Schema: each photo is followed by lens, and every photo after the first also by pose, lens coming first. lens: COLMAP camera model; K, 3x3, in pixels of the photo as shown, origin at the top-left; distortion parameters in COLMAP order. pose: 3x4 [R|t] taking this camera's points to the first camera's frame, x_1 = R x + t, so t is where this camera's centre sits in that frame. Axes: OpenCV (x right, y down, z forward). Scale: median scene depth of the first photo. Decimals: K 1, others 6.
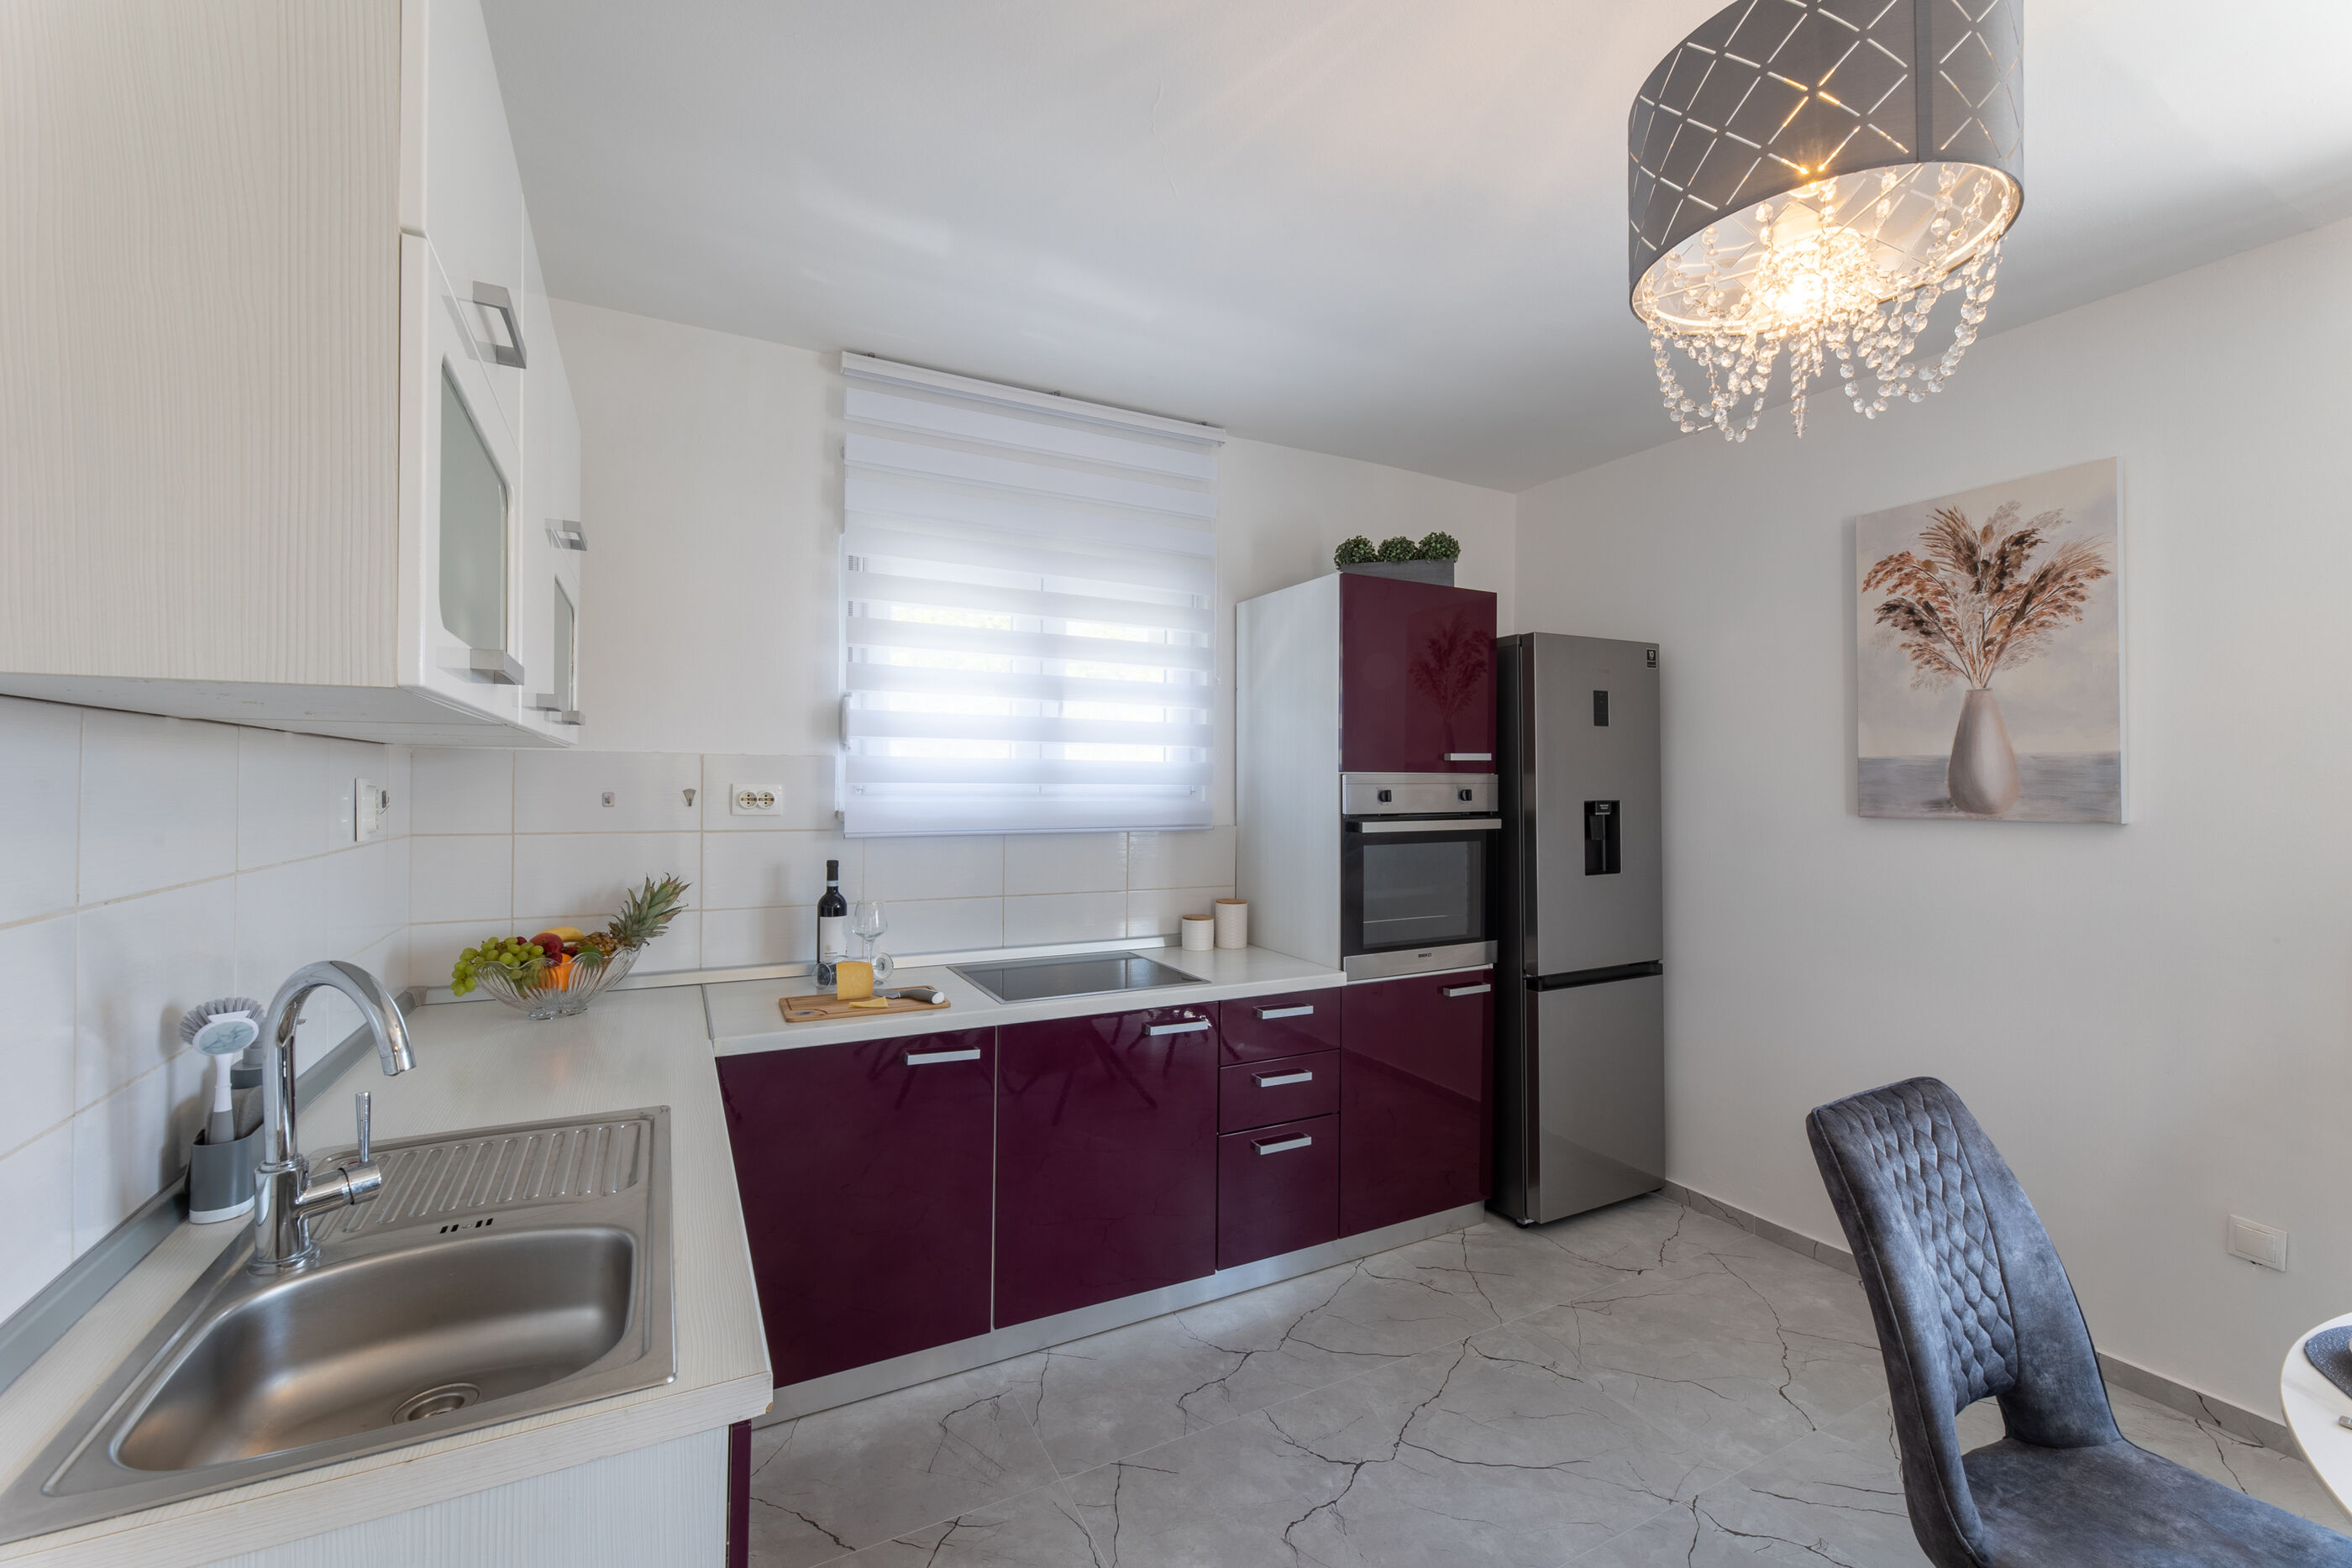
lens RADIAL K [[948.2, 0, 1170.8], [0, 948.2, 780.7], [0, 0, 1]] dist [0.004025, 0.000528]
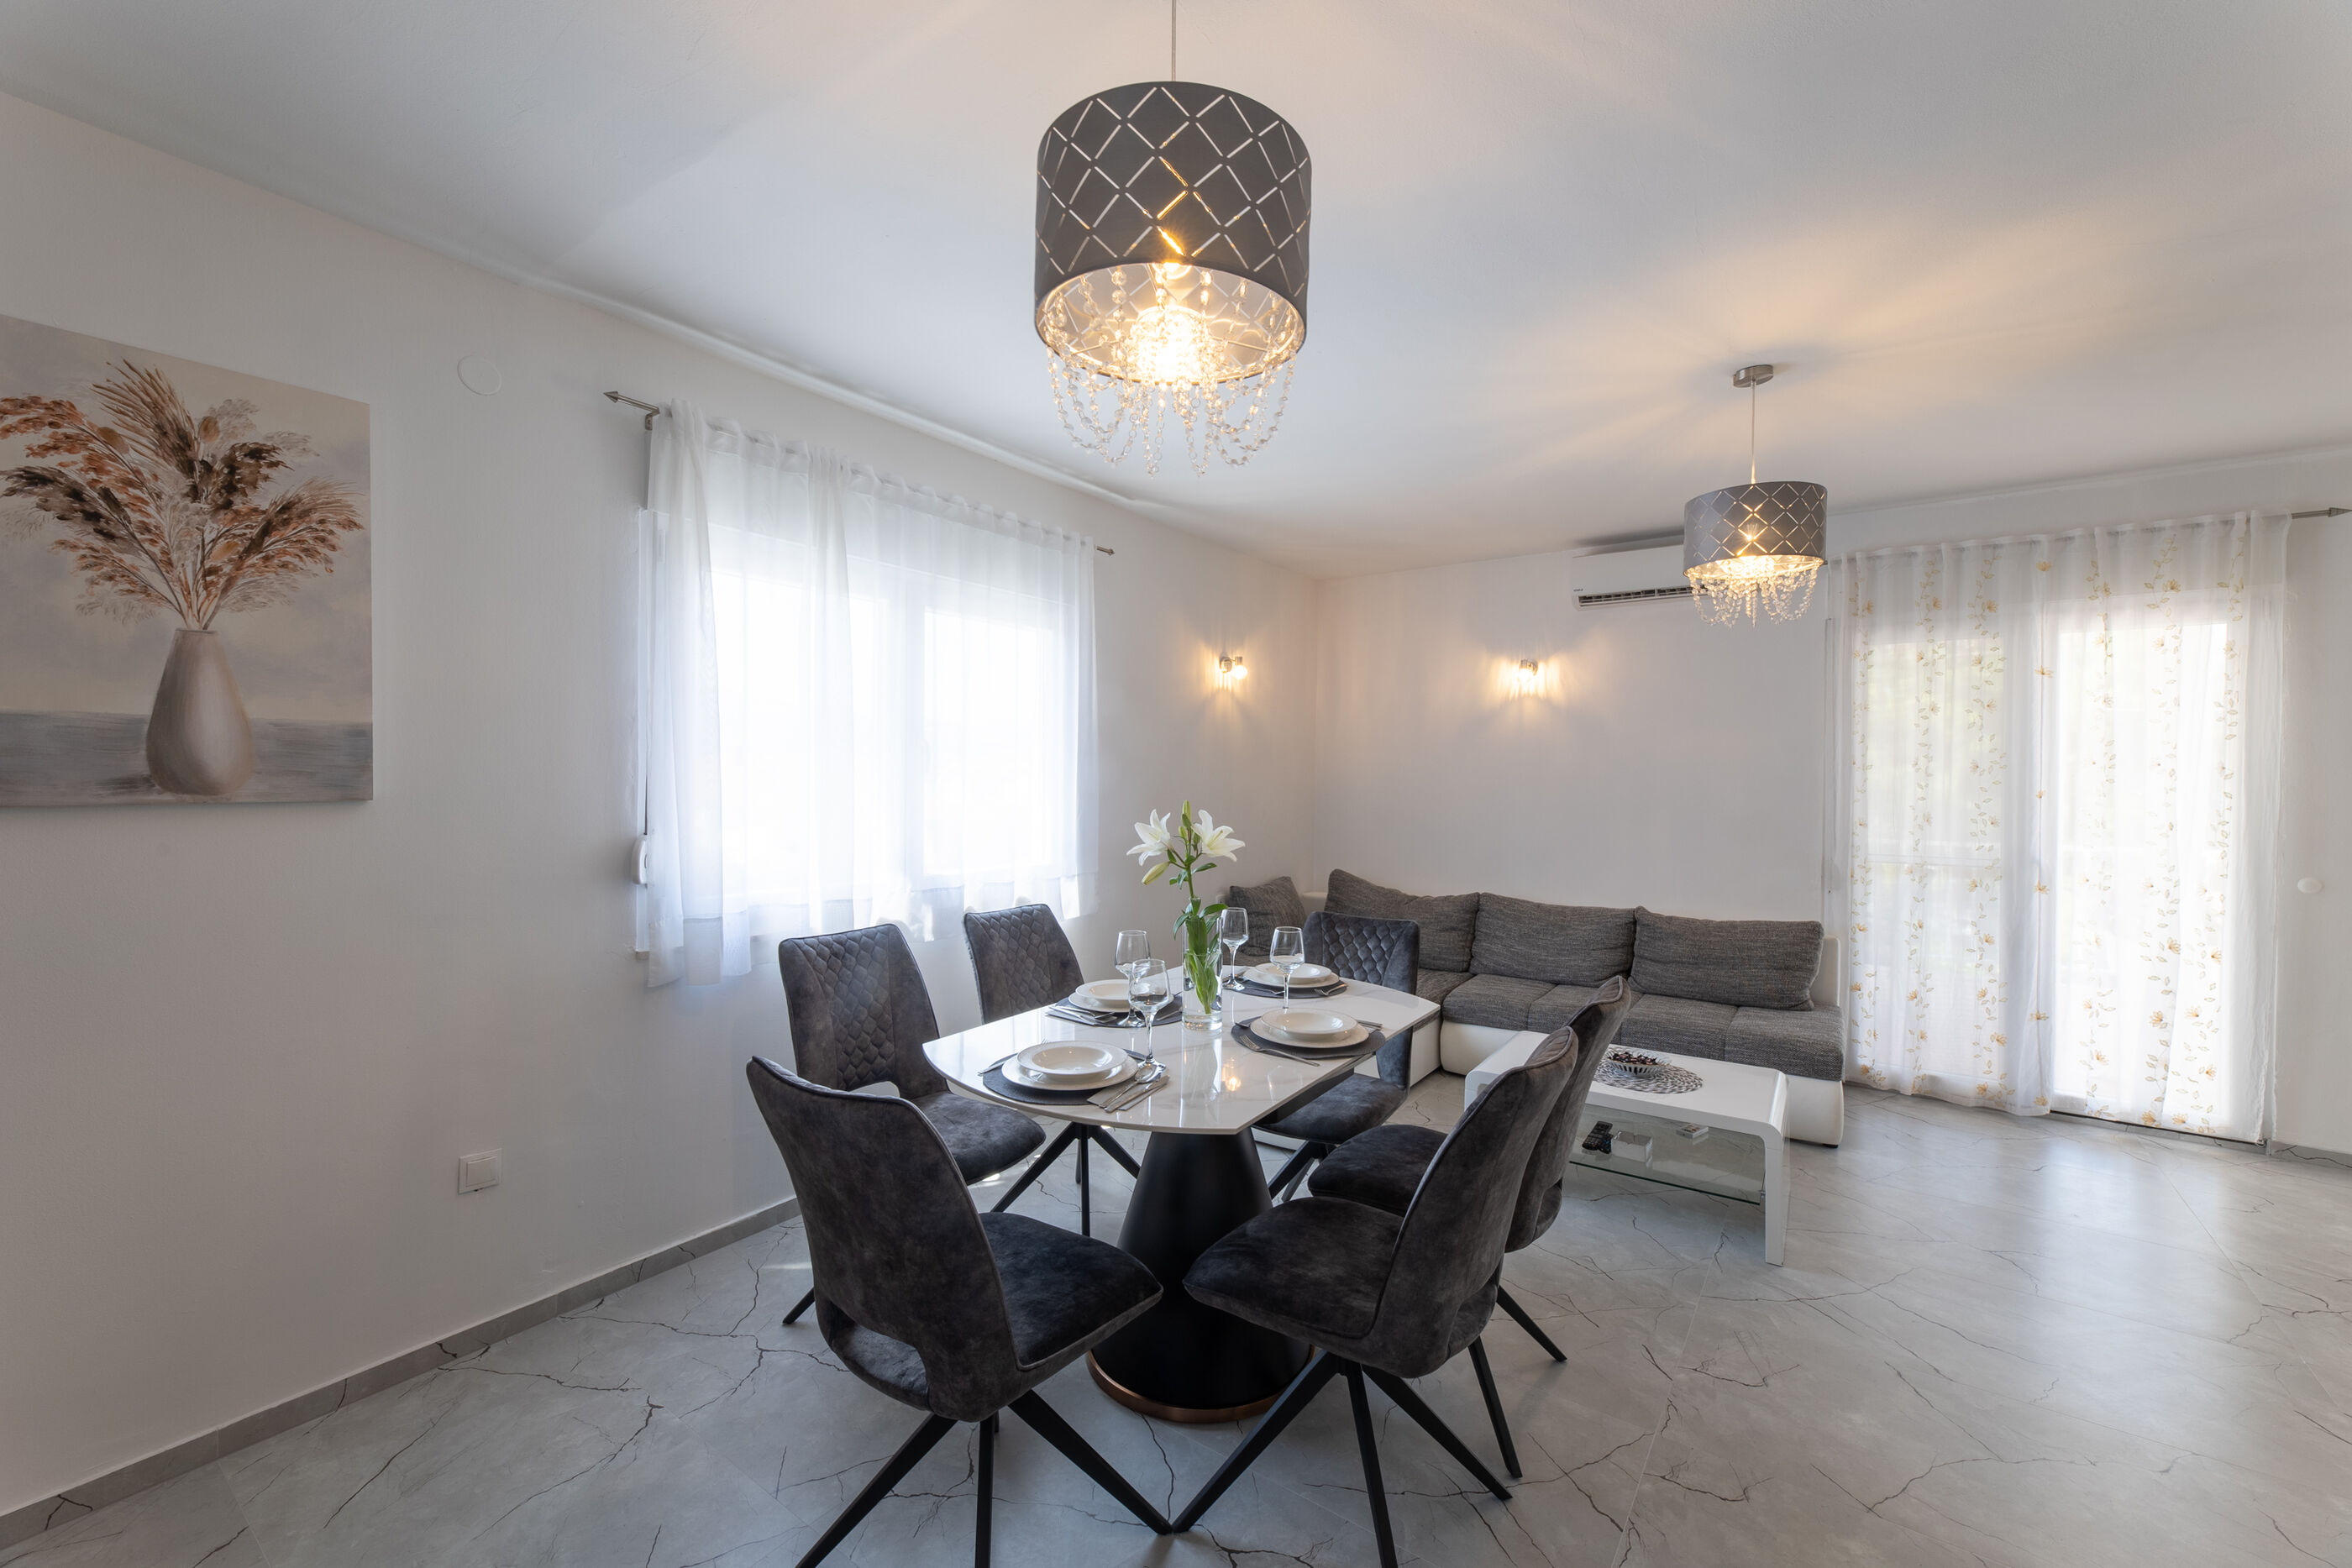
lens RADIAL K [[948.2, 0, 1181.2], [0, 948.2, 776.0], [0, 0, 1]] dist [0.004025, 0.000528]
pose [[-0.456013, -0.016495, 0.889820, -0.176253], [-0.014436, 0.999834, 0.011137, -0.000210], [-0.889856, -0.007767, -0.456176, 0.633872]]
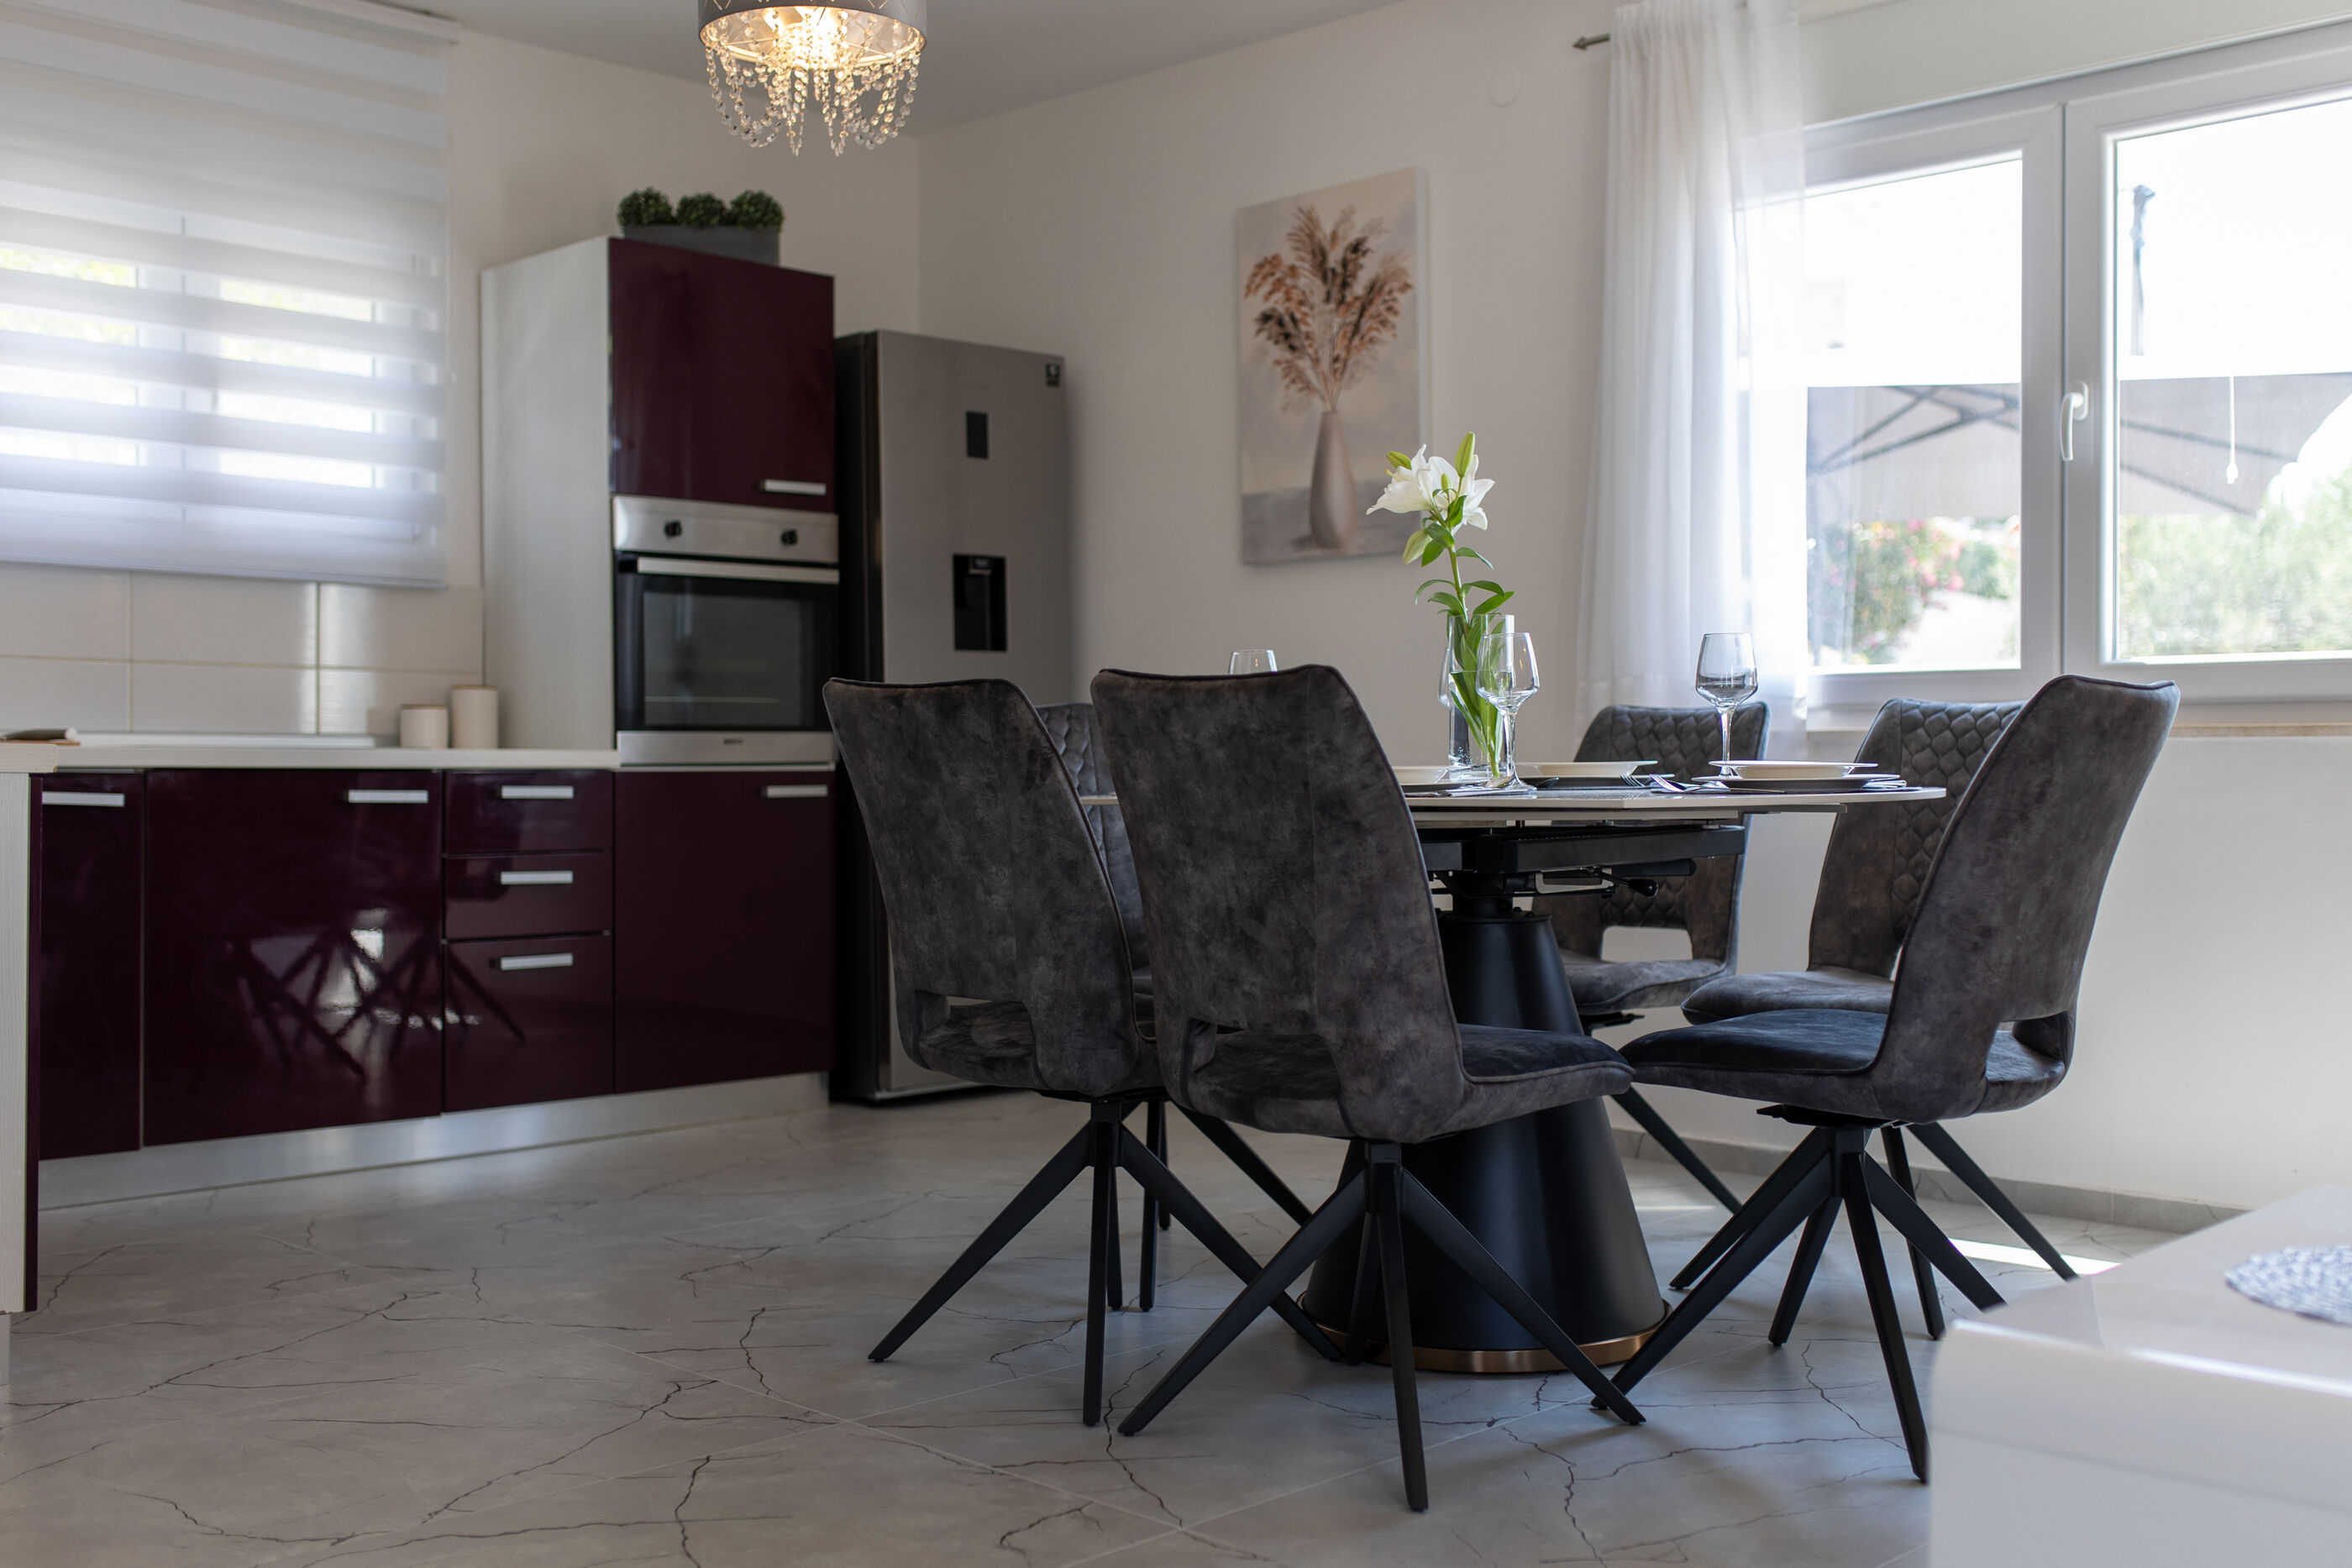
lens RADIAL K [[2314.6, 0, 1224.4], [0, 2314.6, 772.7], [0, 0, 1]] dist [0.001772, 0.000000]
pose [[0.948044, -0.009329, 0.318002, 0.054097], [0.006672, 0.999933, 0.009441, 0.219212], [-0.318069, -0.006829, 0.948043, -1.022596]]
